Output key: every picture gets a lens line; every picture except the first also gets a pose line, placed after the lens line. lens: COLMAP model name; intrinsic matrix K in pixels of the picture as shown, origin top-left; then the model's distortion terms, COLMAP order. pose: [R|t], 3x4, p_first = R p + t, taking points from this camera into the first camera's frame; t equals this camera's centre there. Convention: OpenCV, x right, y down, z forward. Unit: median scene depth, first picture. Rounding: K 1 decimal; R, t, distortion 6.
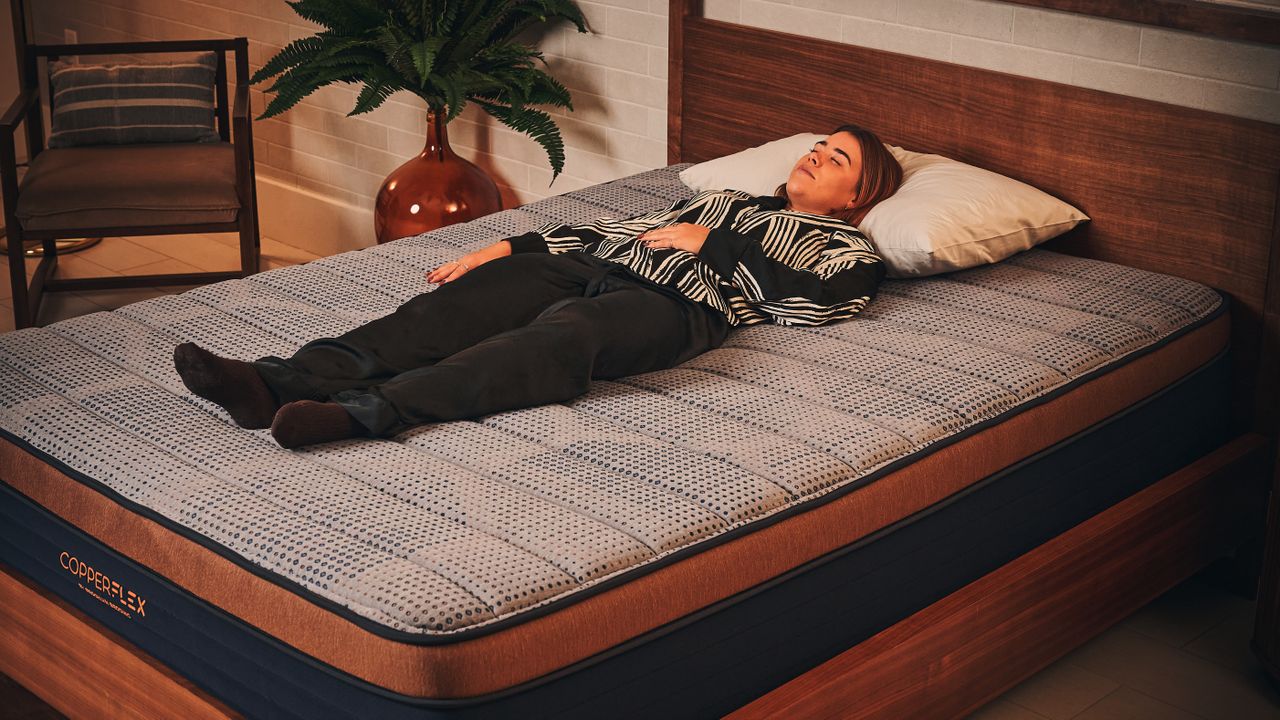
lens RADIAL K [[2044.9, 0, 629.2], [0, 2044.9, 362.5], [0, 0, 1]] dist [-0.024551, 0.060698]
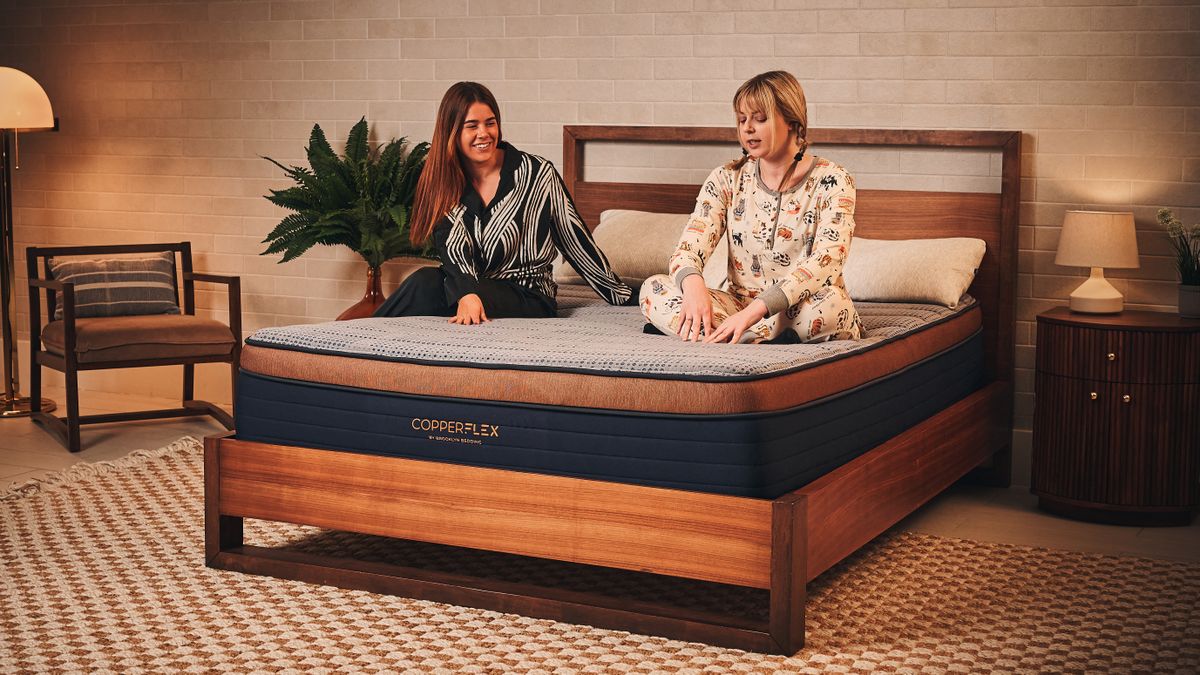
lens RADIAL K [[1845.9, 0, 597.7], [0, 1845.9, 330.1], [0, 0, 1]] dist [-0.070902, 0.169265]
pose [[0.948178, -0.036065, 0.315687, -0.470724], [0.106492, 0.972145, -0.208792, 0.269862], [-0.299363, 0.231590, 0.925607, -0.298194]]
